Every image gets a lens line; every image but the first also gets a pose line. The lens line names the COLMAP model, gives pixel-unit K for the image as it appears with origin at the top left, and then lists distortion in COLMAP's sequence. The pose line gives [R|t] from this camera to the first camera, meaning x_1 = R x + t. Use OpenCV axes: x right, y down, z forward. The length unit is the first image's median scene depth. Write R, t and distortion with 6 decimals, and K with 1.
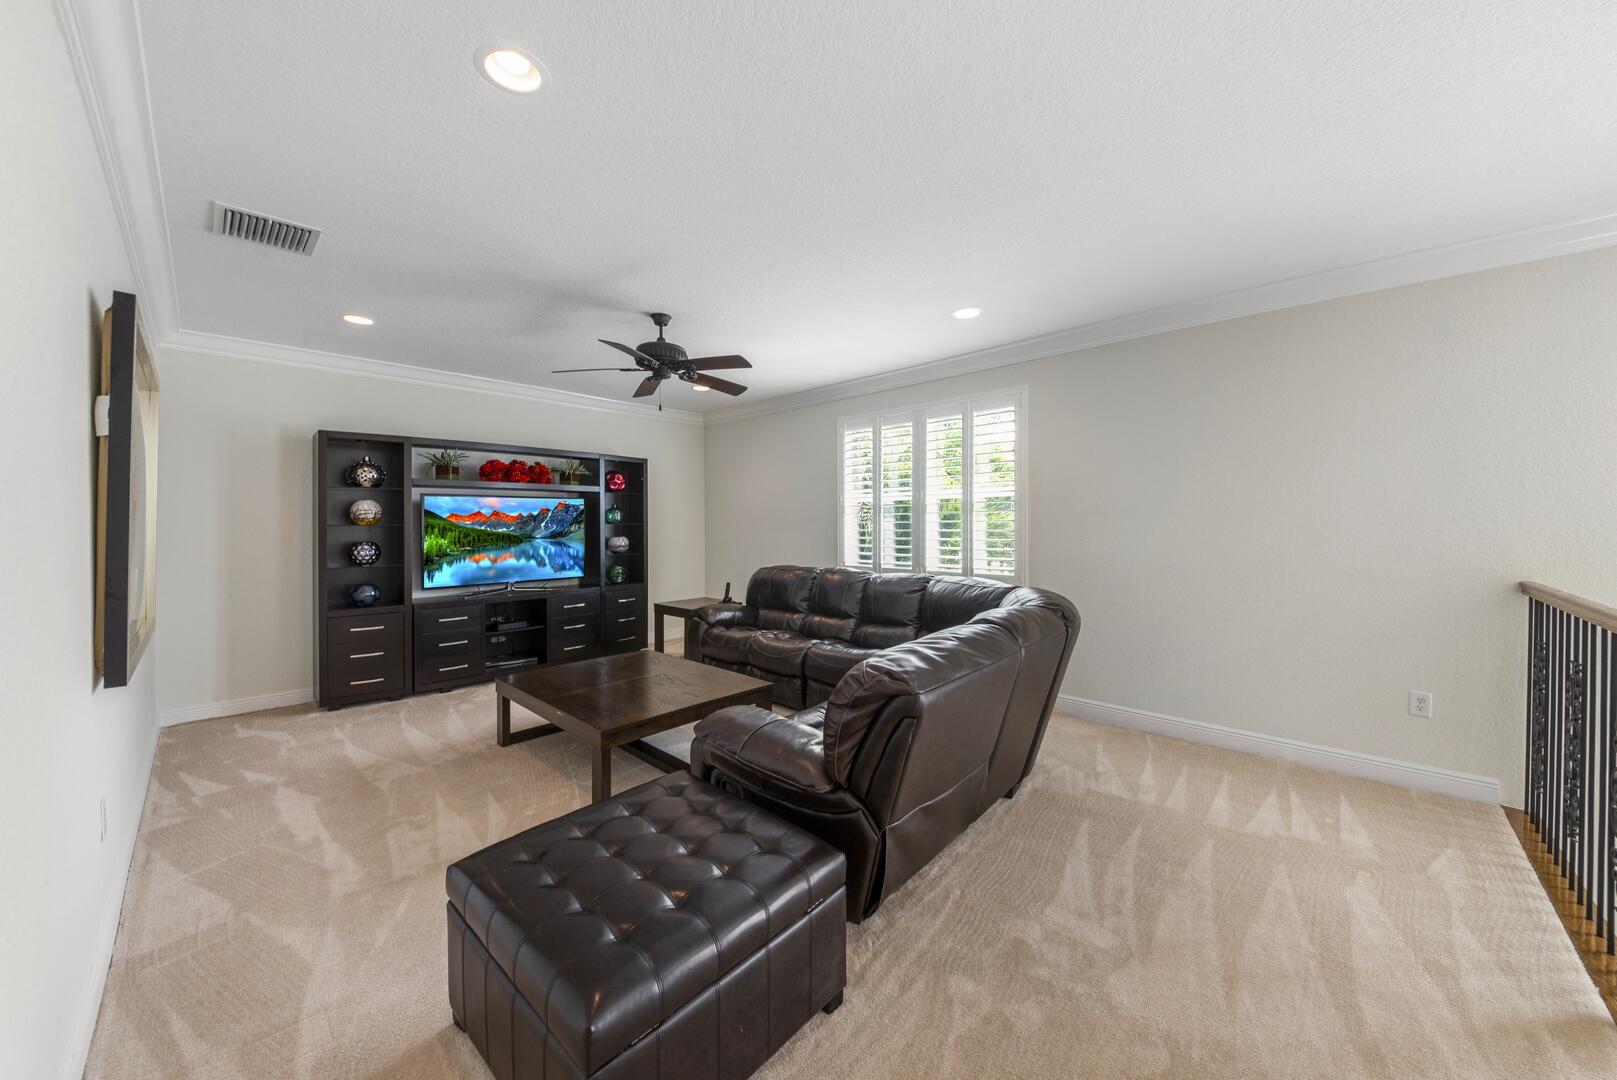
lens RADIAL K [[576.7, 0, 808.6], [0, 576.7, 528.2], [0, 0, 1]] dist [0.000554, -0.003979]
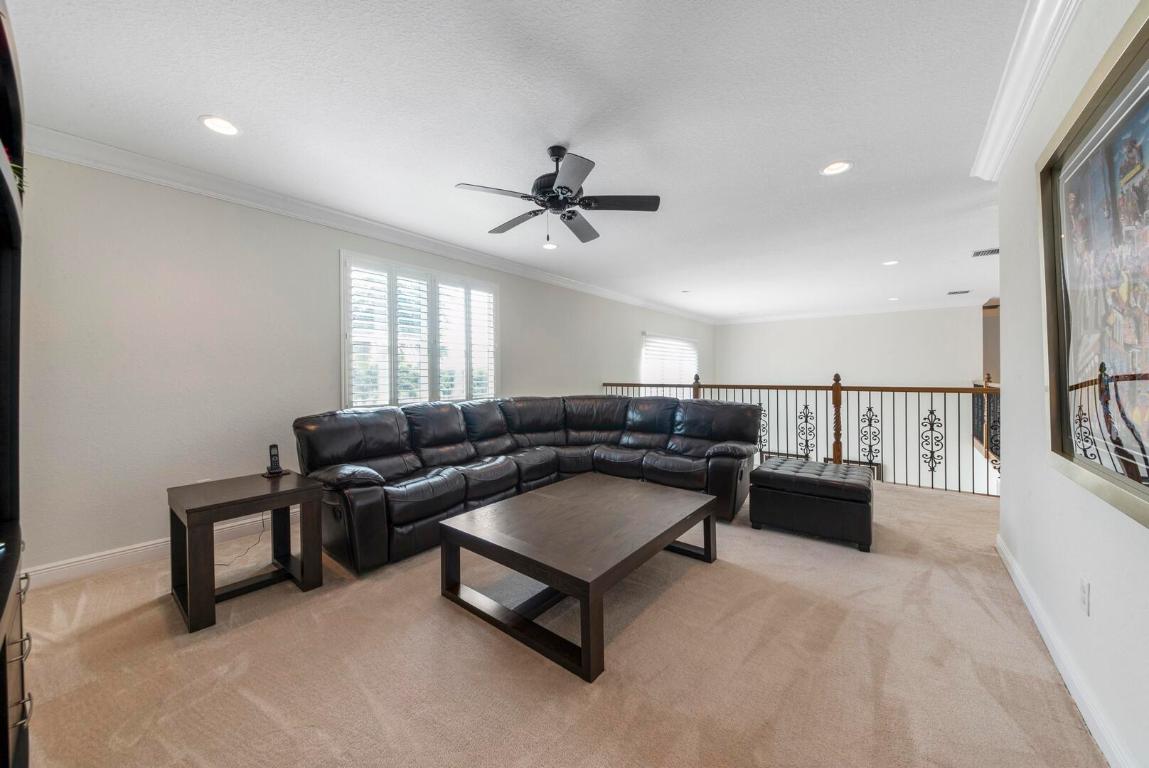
lens RADIAL K [[409.8, 0, 574.6], [0, 409.8, 375.6], [0, 0, 1]] dist [0.000554, -0.003979]
pose [[-0.112294, -0.001347, 0.993674, -1.549590], [0.009180, 0.999955, 0.002393, 0.039169], [-0.993633, 0.009391, -0.112276, 1.675859]]
